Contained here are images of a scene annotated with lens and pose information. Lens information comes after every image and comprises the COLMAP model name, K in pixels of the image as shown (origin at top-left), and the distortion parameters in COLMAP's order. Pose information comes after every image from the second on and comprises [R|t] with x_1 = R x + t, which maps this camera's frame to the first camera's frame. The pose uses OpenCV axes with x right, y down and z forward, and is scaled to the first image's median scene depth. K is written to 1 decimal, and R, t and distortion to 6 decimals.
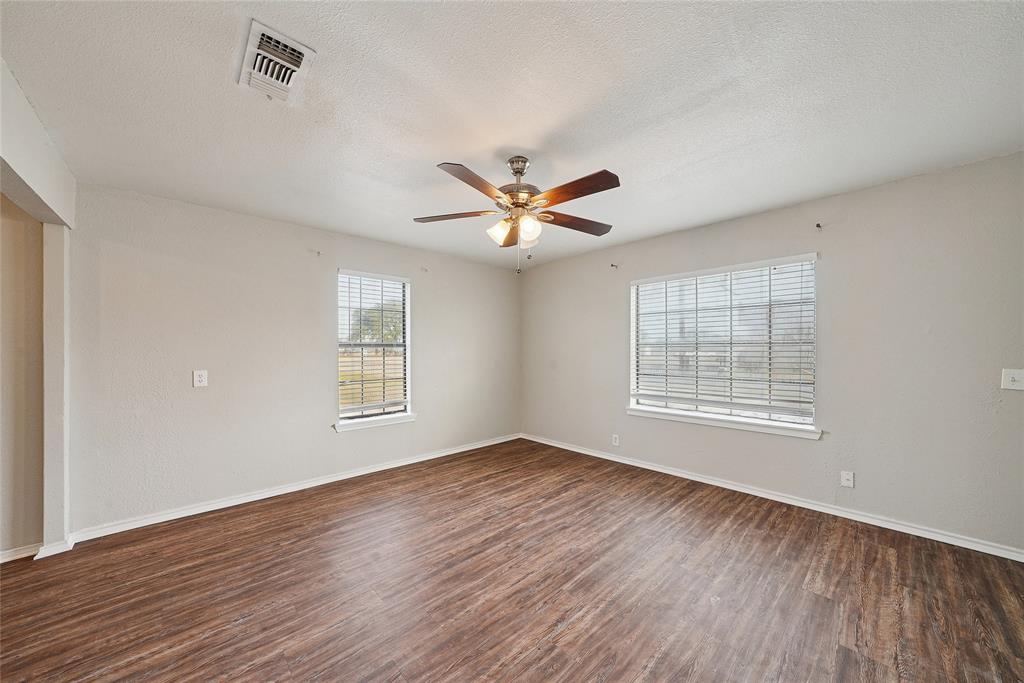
lens RADIAL K [[359.1, 0, 518.7], [0, 359.1, 340.0], [0, 0, 1]] dist [-0.000146, 0.000189]
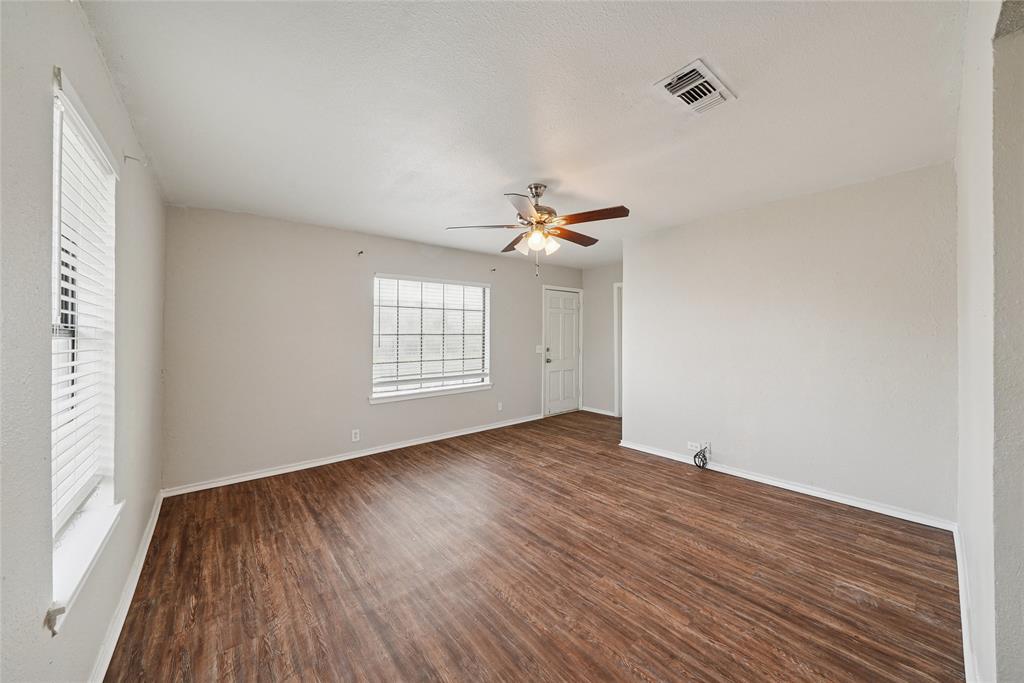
lens RADIAL K [[360.3, 0, 501.2], [0, 360.3, 325.3], [0, 0, 1]] dist [-0.013844, -0.000068]
pose [[0.095485, 0.034502, 0.994833, -0.846017], [-0.013148, 0.999356, -0.033397, 0.018549], [-0.995344, -0.009891, 0.095877, 0.694260]]
